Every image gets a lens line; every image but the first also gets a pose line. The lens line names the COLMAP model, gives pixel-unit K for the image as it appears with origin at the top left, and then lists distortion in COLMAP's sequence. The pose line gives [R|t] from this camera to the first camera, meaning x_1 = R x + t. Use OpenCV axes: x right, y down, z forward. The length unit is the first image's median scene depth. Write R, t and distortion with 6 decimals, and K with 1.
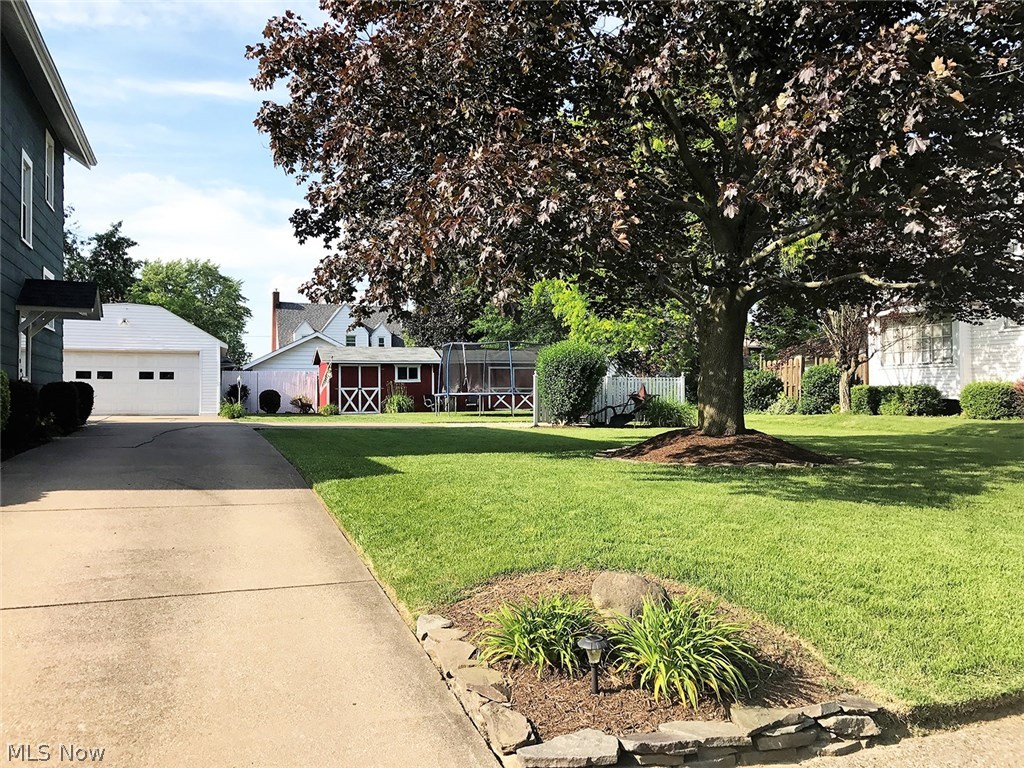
lens RADIAL K [[840.0, 0, 506.8], [0, 840.0, 377.1], [0, 0, 1]] dist [0.021582, -0.040018]
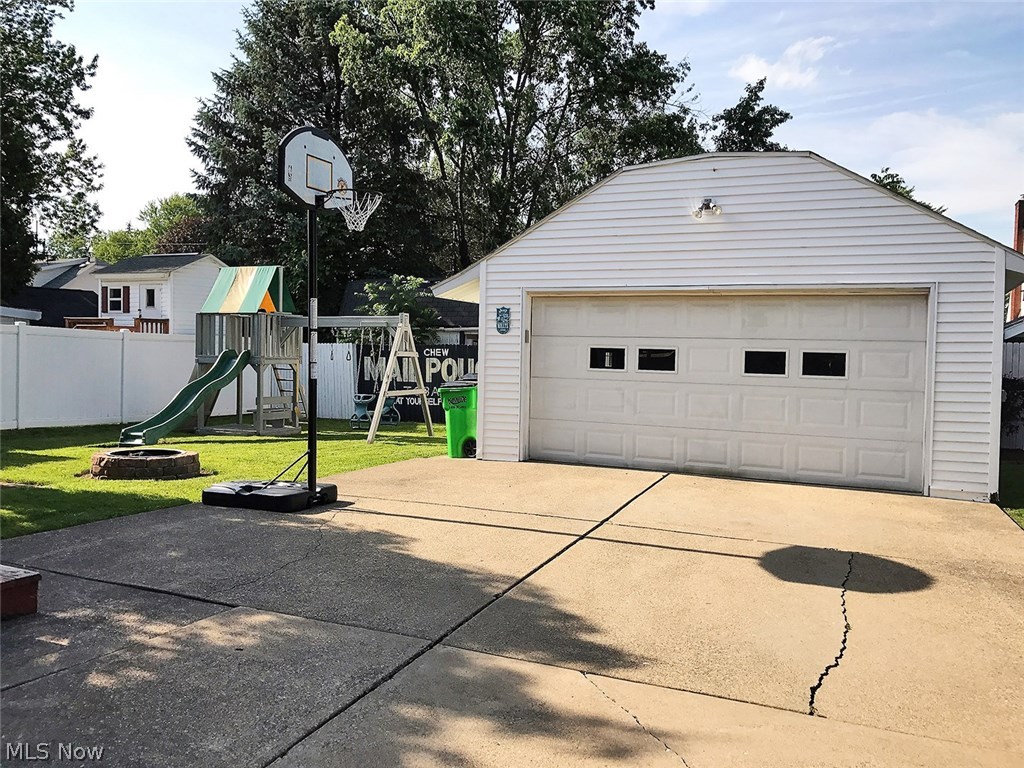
lens RADIAL K [[840.0, 0, 513.7], [0, 840.0, 381.9], [0, 0, 1]] dist [0.021582, -0.040018]
pose [[0.730184, 0.040692, -0.682038, -0.225620], [0.000427, 0.998198, 0.060012, -0.012418], [0.683250, -0.044111, 0.728851, 0.570677]]
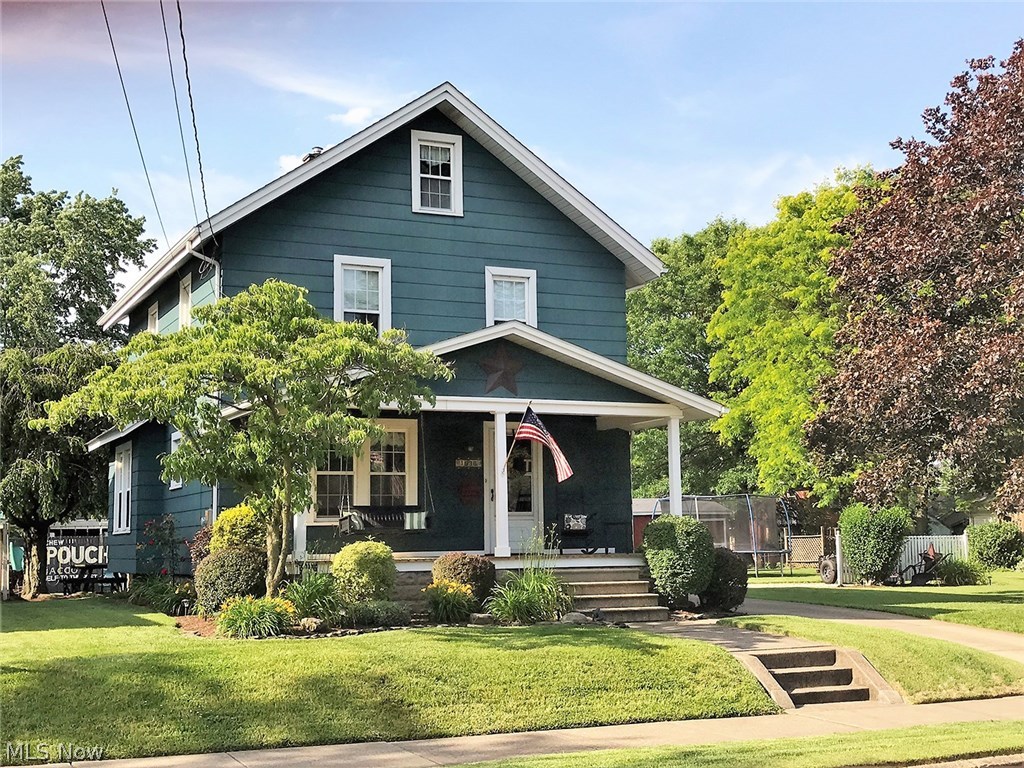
lens RADIAL K [[1376.4, 0, 521.9], [0, 1376.4, 378.6], [0, 0, 1]] dist [0.084925, 0.000000]
pose [[0.995548, 0.000334, 0.094252, -0.333117], [0.008918, 0.995174, -0.097722, -0.020445], [-0.093829, 0.098127, 0.990741, -0.434869]]
